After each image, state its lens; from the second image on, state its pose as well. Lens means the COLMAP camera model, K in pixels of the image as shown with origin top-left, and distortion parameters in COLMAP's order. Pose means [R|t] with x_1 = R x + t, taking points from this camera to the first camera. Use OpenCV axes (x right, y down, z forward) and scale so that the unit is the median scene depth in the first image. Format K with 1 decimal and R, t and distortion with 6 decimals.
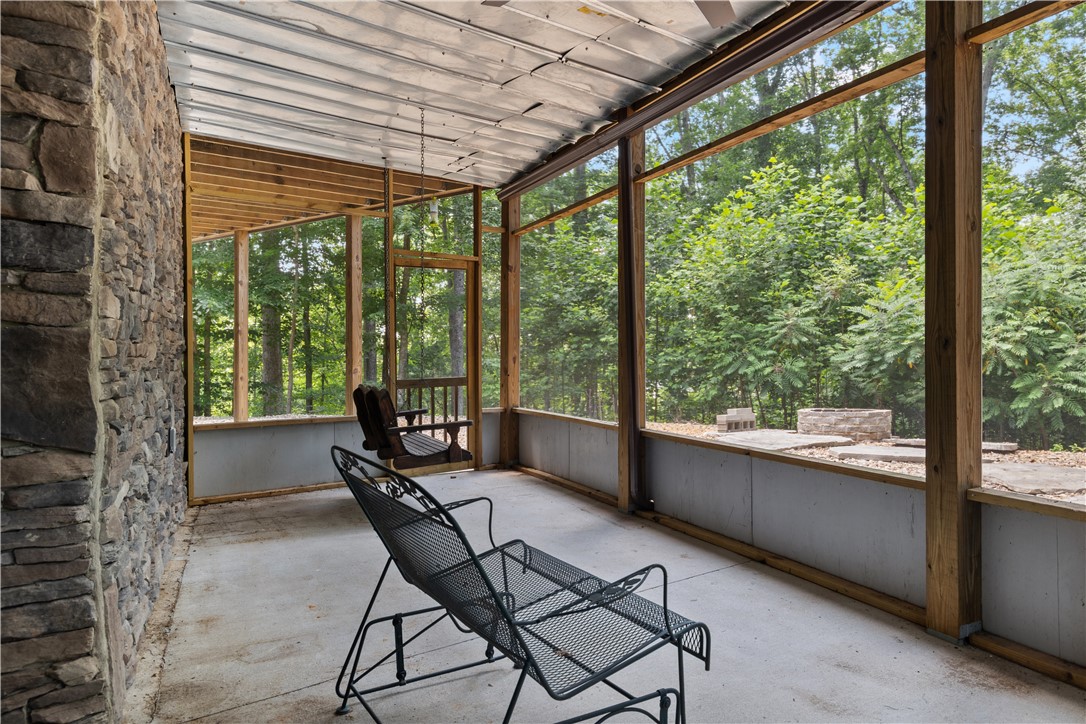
lens RADIAL K [[753.3, 0, 543.0], [0, 753.3, 362.0], [0, 0, 1]] dist [0.048079, -0.000822]
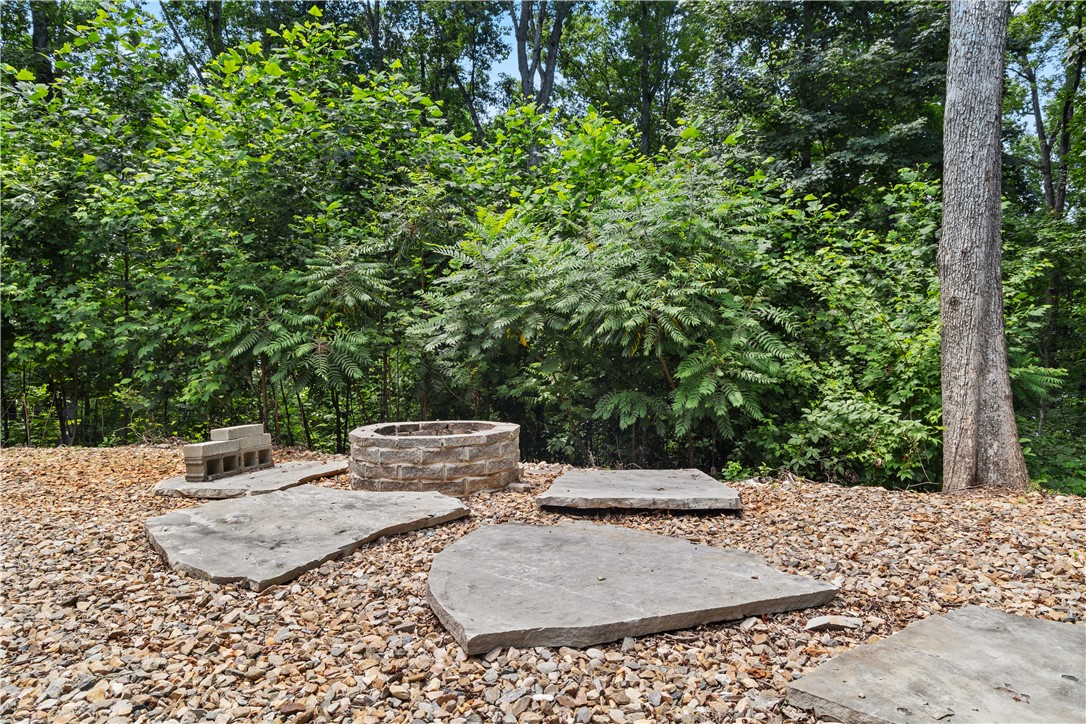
lens RADIAL K [[753.3, 0, 543.0], [0, 753.3, 362.0], [0, 0, 1]] dist [0.048079, -0.000822]
pose [[0.848174, -0.005988, 0.529684, 0.145604], [-0.008281, 0.999664, 0.024562, 0.005107], [-0.529653, -0.025219, 0.847839, 0.412927]]
